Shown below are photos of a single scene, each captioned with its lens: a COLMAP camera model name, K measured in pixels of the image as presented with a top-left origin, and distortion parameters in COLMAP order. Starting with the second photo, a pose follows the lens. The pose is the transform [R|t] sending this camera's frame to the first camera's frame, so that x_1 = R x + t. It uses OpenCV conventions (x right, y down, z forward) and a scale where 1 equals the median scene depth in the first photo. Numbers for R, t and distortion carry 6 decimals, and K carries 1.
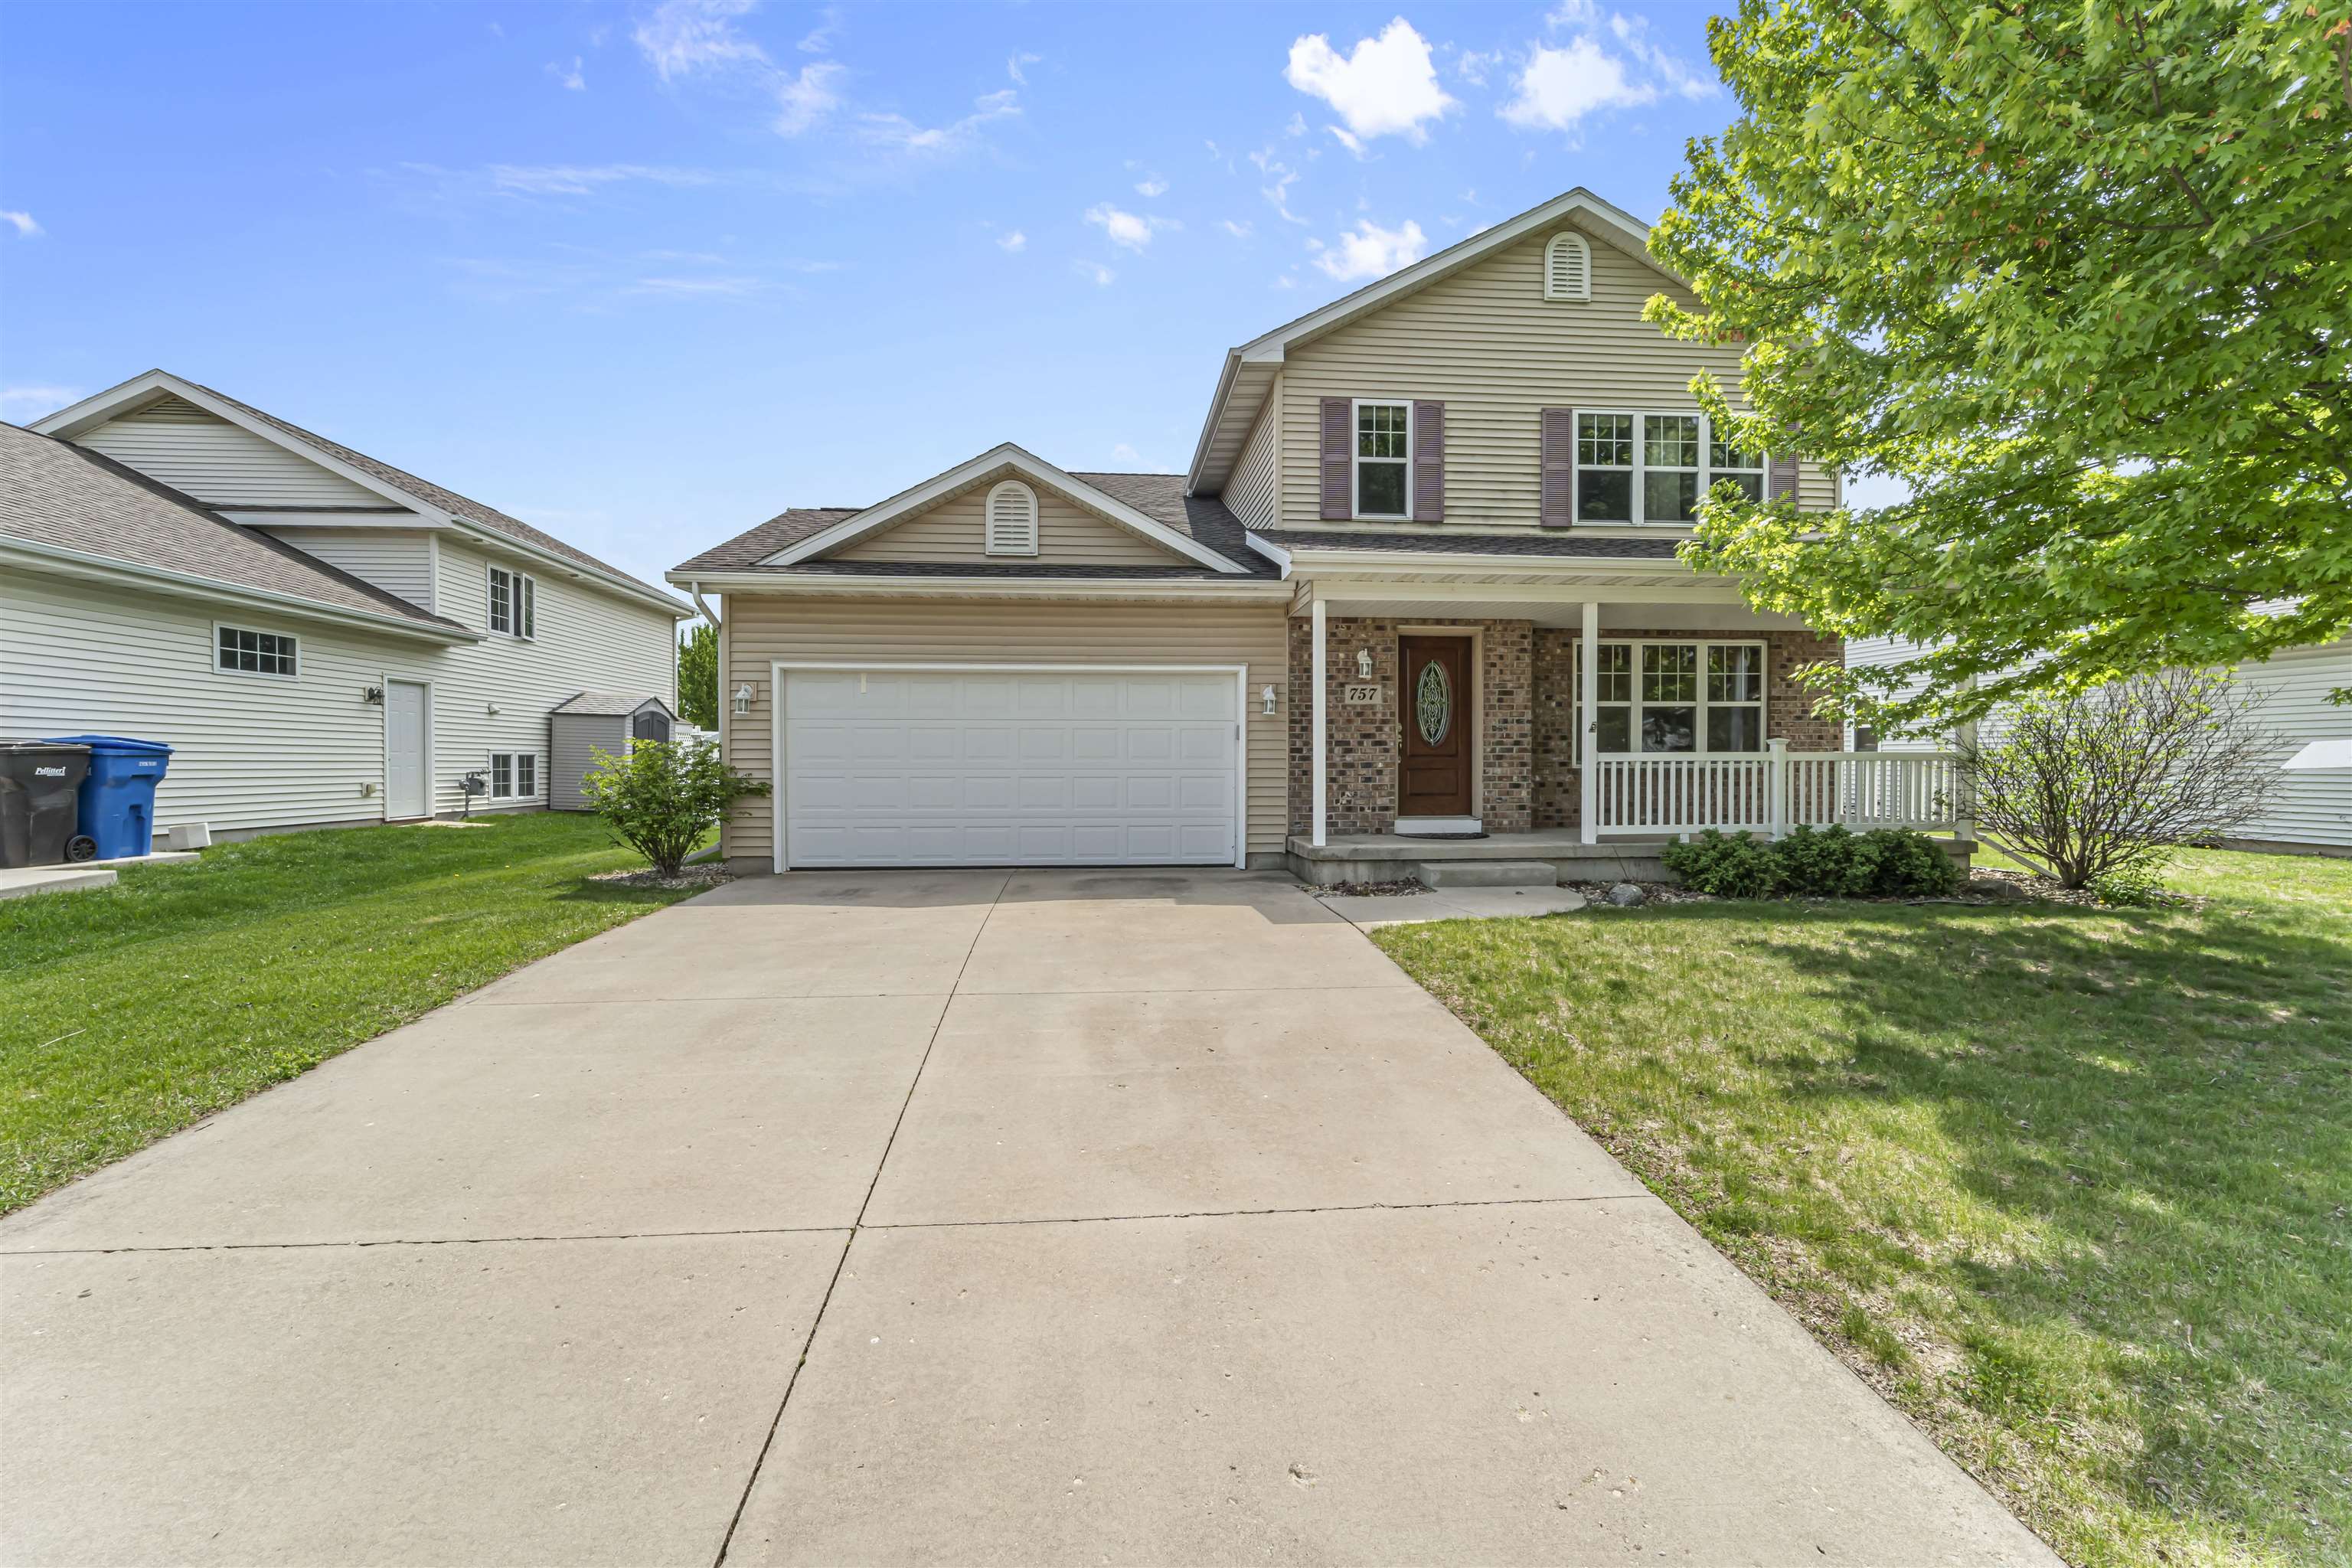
lens RADIAL K [[946.6, 0, 1174.6], [0, 946.6, 777.2], [0, 0, 1]] dist [-0.001779, -0.000680]
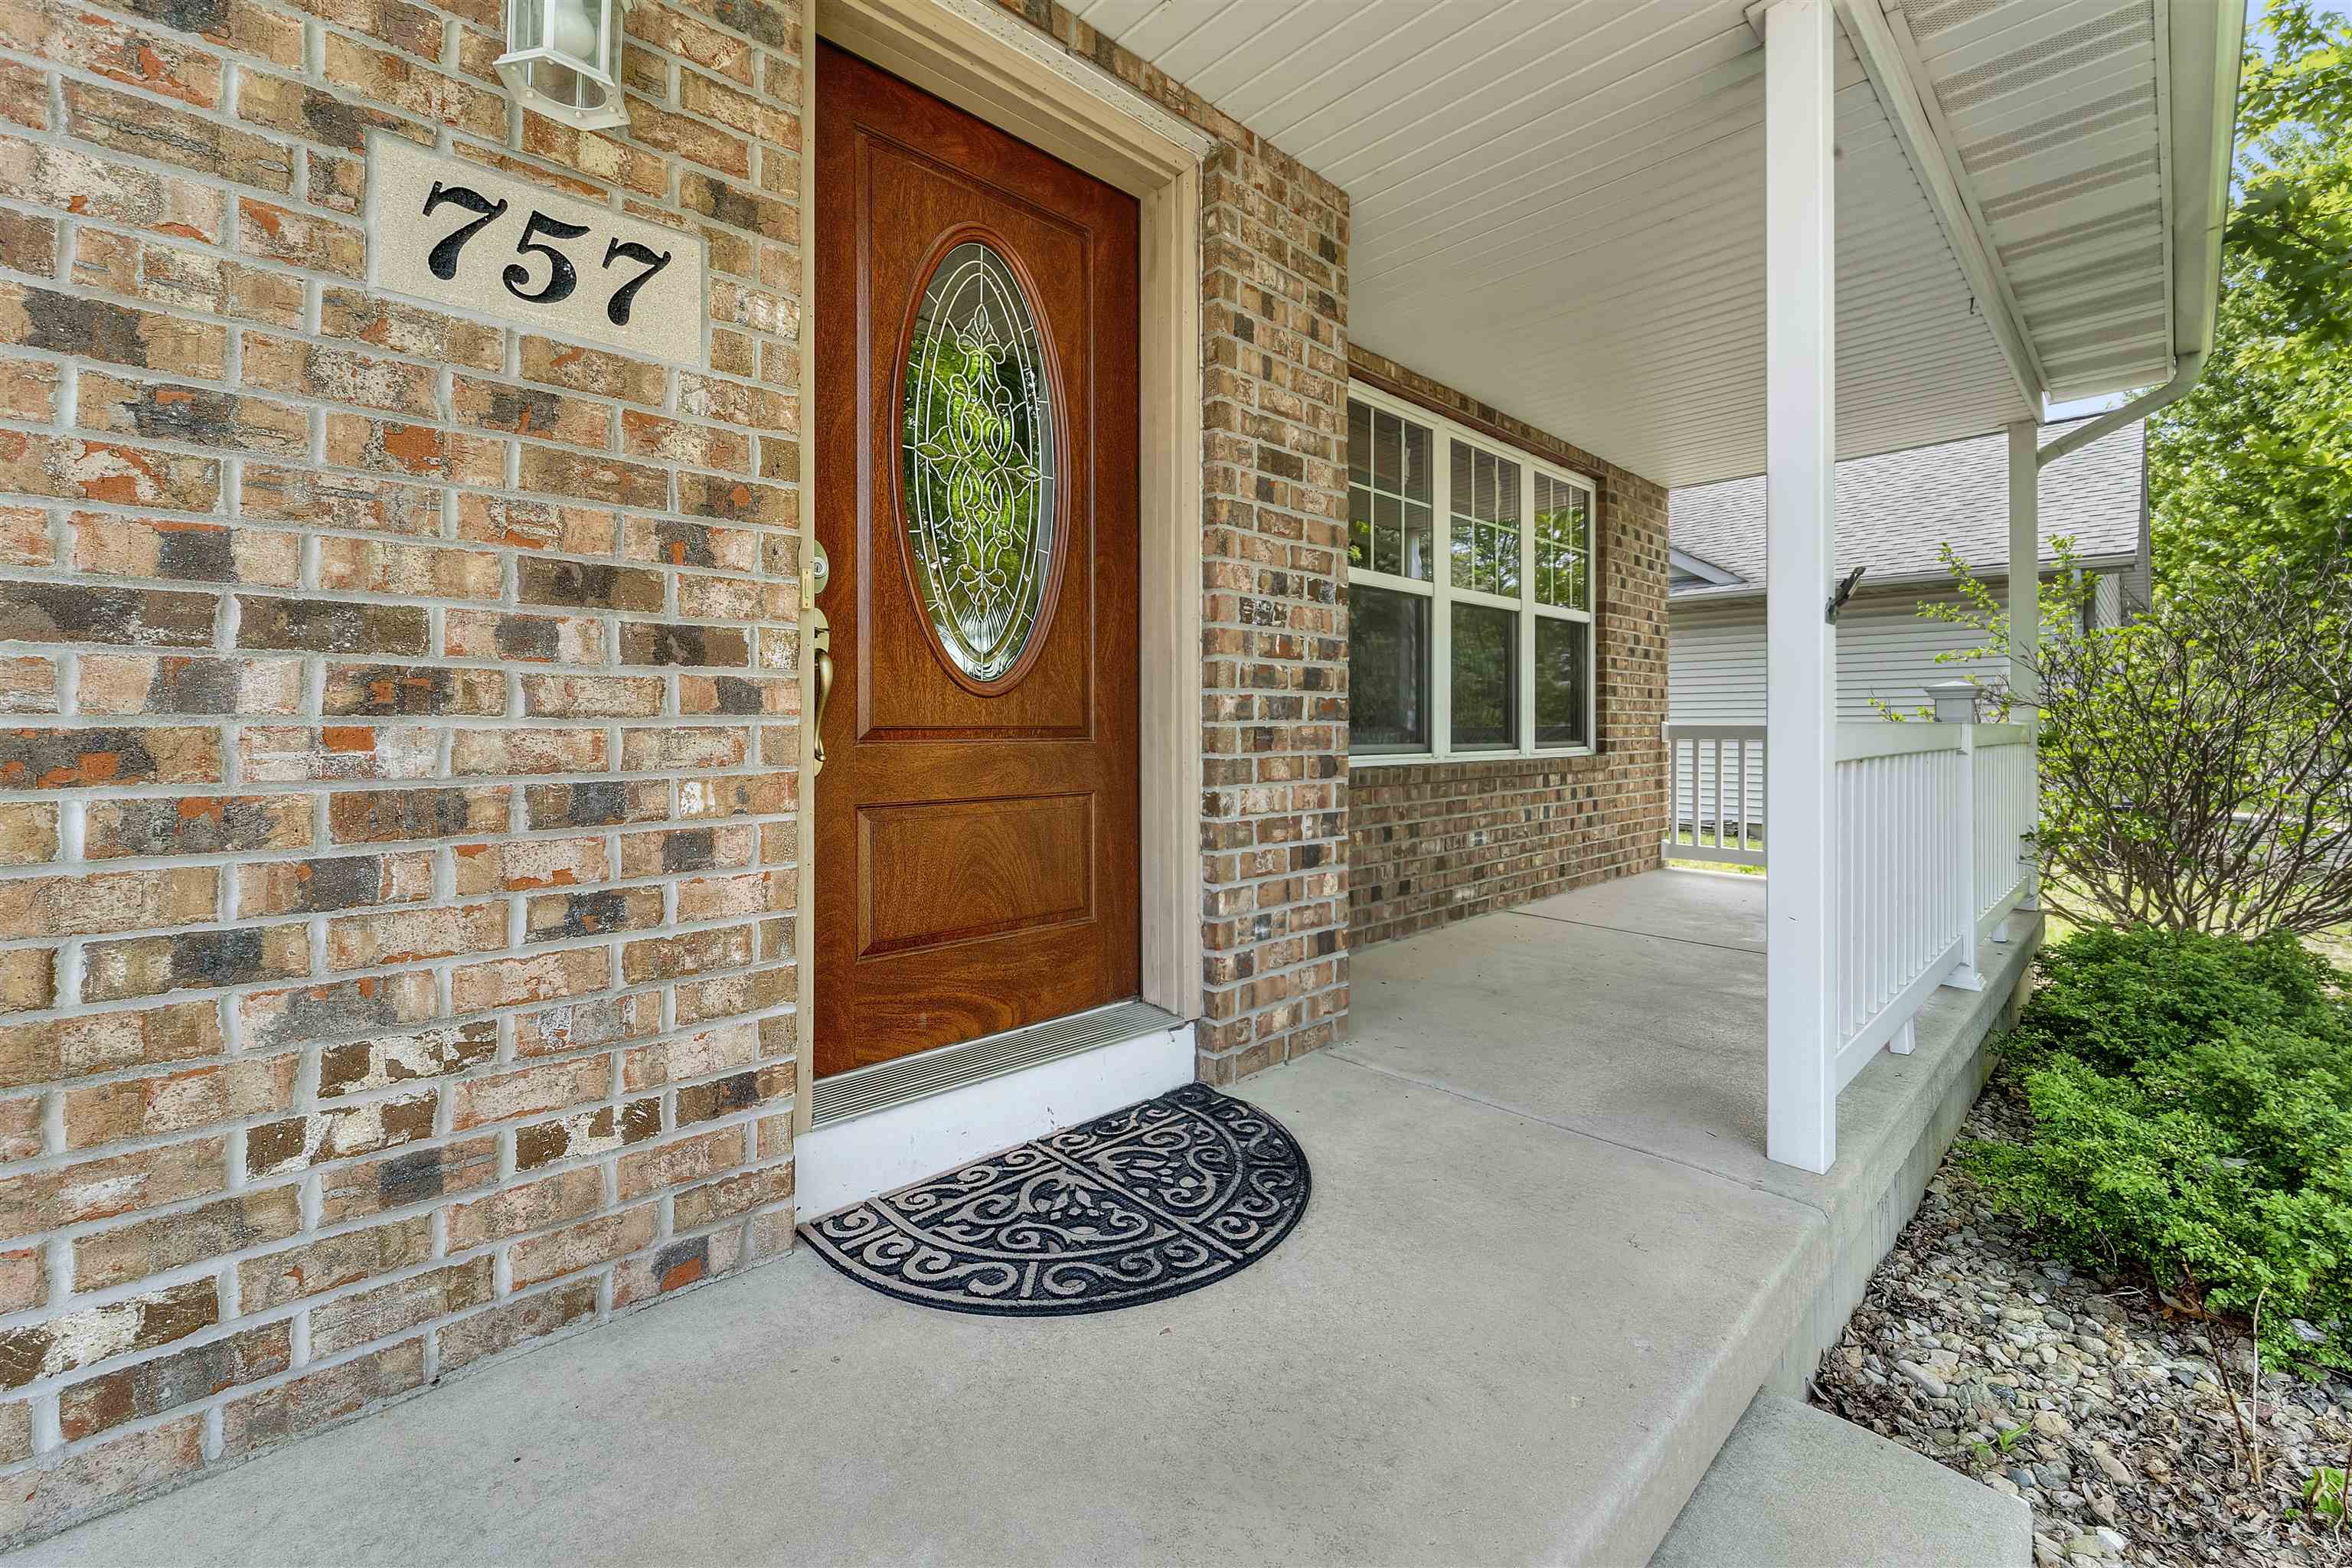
lens RADIAL K [[946.6, 0, 1161.2], [0, 946.6, 727.7], [0, 0, 1]] dist [-0.001779, -0.000680]
pose [[0.785752, 0.001577, 0.618540, 0.183752], [0.006801, 0.999914, -0.011190, -0.021434], [-0.618504, 0.013000, 0.785674, 0.840867]]
